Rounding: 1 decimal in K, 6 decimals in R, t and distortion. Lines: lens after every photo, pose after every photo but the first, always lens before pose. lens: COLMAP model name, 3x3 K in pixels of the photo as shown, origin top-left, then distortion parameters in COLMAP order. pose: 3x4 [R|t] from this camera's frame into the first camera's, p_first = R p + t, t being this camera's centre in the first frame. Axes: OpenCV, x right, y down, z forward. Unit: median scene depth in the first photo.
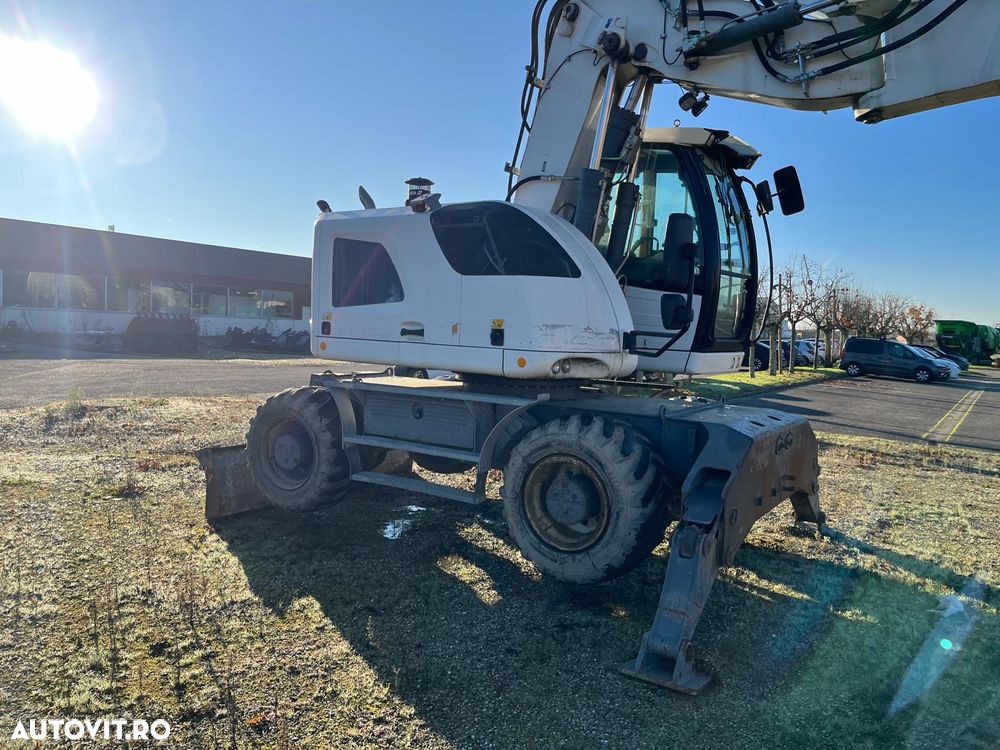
lens RADIAL K [[759.2, 0, 493.9], [0, 759.2, 369.6], [0, 0, 1]] dist [0.023460, -0.014503]
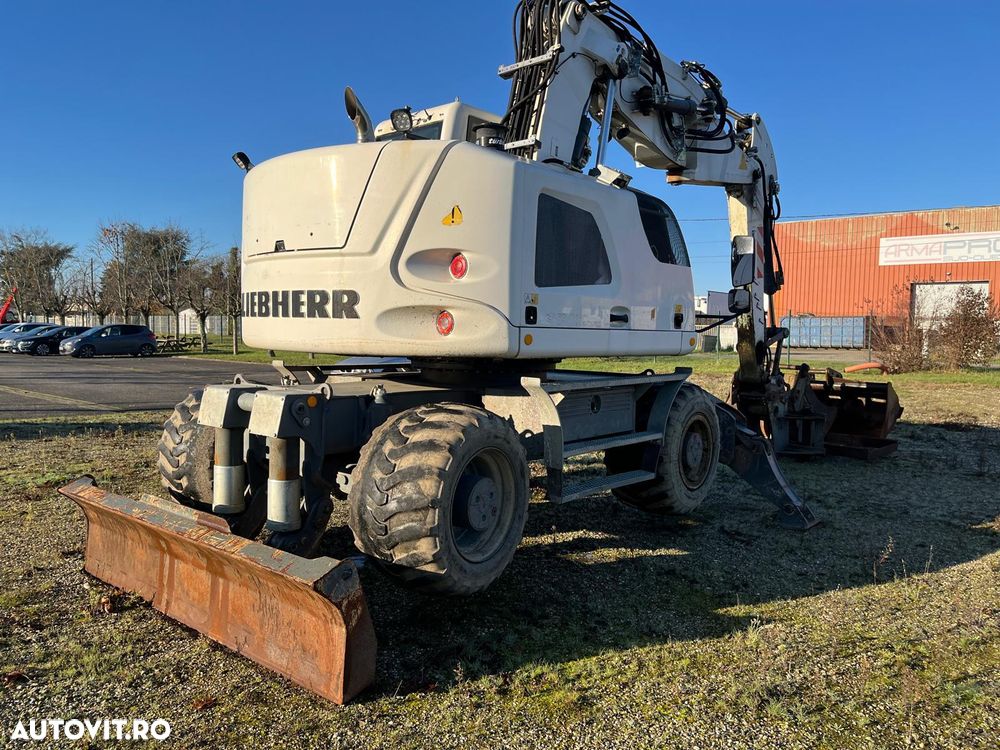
lens RADIAL K [[759.2, 0, 500.0], [0, 759.2, 375.1], [0, 0, 1]] dist [0.023460, -0.014503]
pose [[0.103152, -0.096561, 0.989968, -1.097729], [0.044919, 0.994714, 0.092343, -0.075618], [-0.993651, 0.034943, 0.106944, 1.098373]]
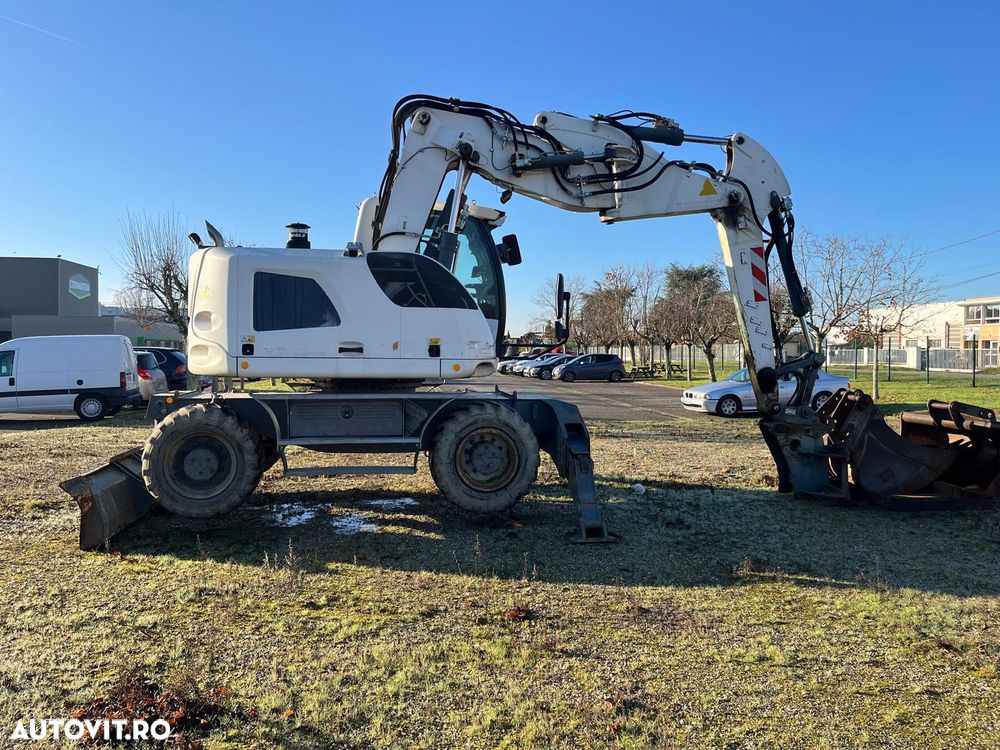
lens RADIAL K [[759.2, 0, 501.7], [0, 759.2, 373.5], [0, 0, 1]] dist [0.023460, -0.014503]
pose [[0.731842, -0.055135, 0.679240, -0.833159], [0.062316, 0.997960, 0.013864, -0.012106], [-0.678619, 0.032181, 0.733785, -0.117209]]
